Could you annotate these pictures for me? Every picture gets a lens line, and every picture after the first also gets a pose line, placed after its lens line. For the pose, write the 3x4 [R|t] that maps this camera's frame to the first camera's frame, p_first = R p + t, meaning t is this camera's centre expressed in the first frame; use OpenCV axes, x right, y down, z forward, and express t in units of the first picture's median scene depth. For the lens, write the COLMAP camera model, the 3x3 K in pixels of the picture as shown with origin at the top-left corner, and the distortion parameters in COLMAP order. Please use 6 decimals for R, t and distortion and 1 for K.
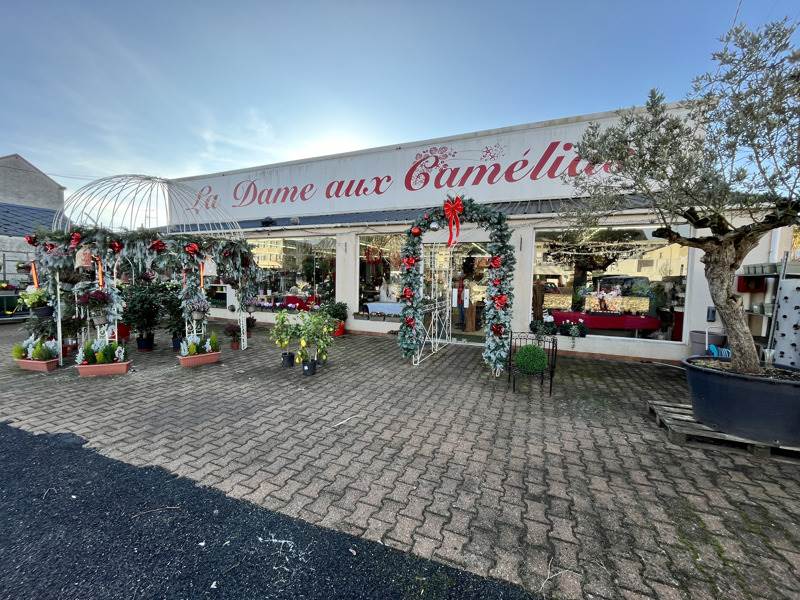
lens RADIAL K [[328.3, 0, 400.5], [0, 328.3, 298.9], [0, 0, 1]] dist [-0.002440, -0.000219]
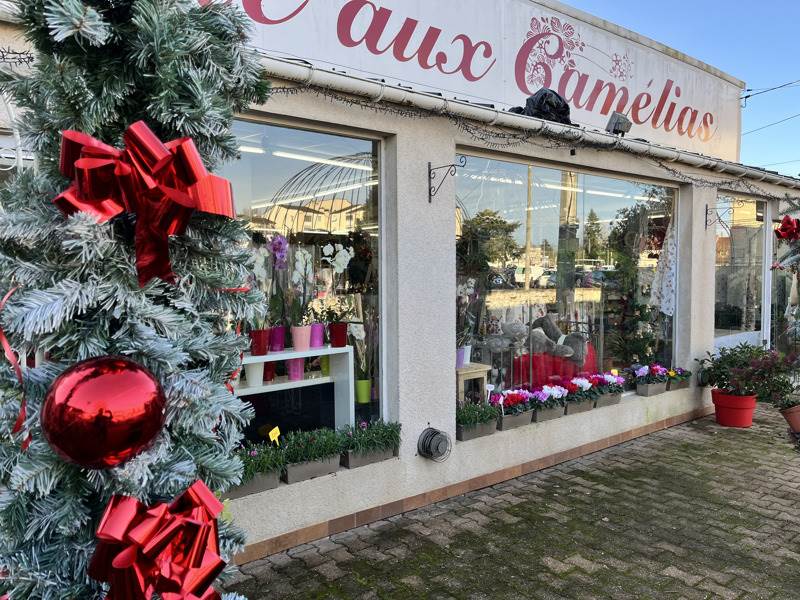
lens RADIAL K [[606.0, 0, 399.9], [0, 606.0, 301.4], [0, 0, 1]] dist [0.041816, 0.000884]
pose [[0.480239, -0.064392, 0.874771, -0.851515], [0.070397, 0.996914, 0.034736, -0.081292], [-0.874308, 0.044900, 0.483290, 0.773952]]
